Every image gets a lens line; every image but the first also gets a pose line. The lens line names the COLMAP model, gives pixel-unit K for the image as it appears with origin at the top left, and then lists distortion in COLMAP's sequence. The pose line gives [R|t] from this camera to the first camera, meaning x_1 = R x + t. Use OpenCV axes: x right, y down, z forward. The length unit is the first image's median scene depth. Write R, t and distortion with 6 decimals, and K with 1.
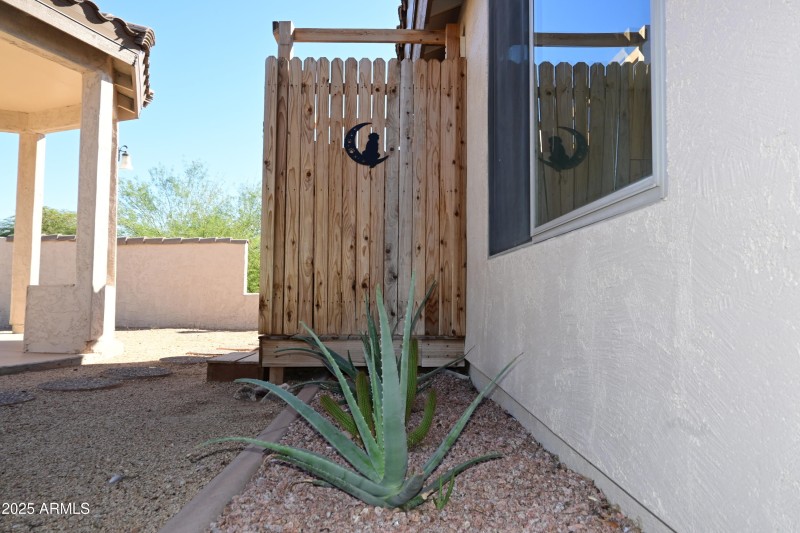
lens RADIAL K [[540.9, 0, 400.0], [0, 540.9, 266.5], [0, 0, 1]] dist [-0.008740, 0.000663]
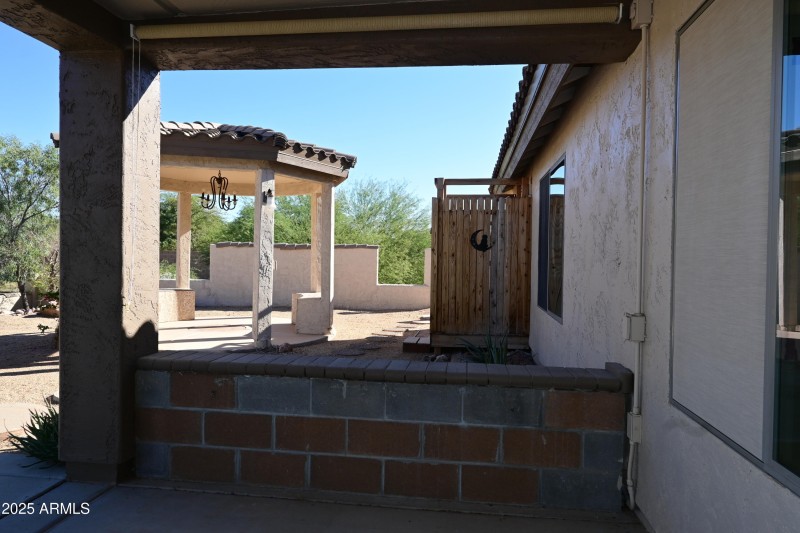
lens RADIAL K [[540.9, 0, 400.0], [0, 540.9, 266.5], [0, 0, 1]] dist [-0.008740, 0.000663]
pose [[0.988893, 0.006782, -0.148473, -0.061809], [0.003647, 0.997550, 0.069860, -0.271078], [0.148583, -0.069626, 0.986446, -1.066254]]
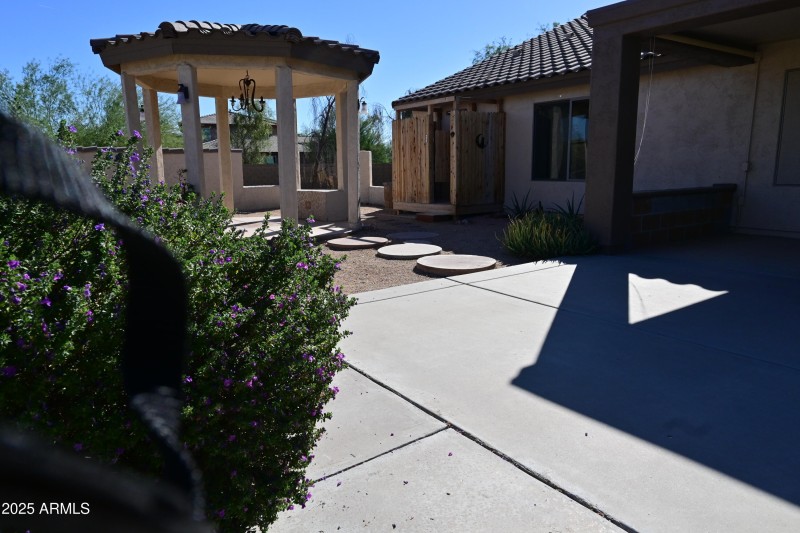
lens RADIAL K [[540.9, 0, 400.0], [0, 540.9, 266.5], [0, 0, 1]] dist [-0.008740, 0.000663]
pose [[0.833882, -0.127470, 0.537021, -2.178533], [-0.001778, 0.972341, 0.233560, -0.248993], [-0.551939, -0.195717, 0.810591, -1.365635]]
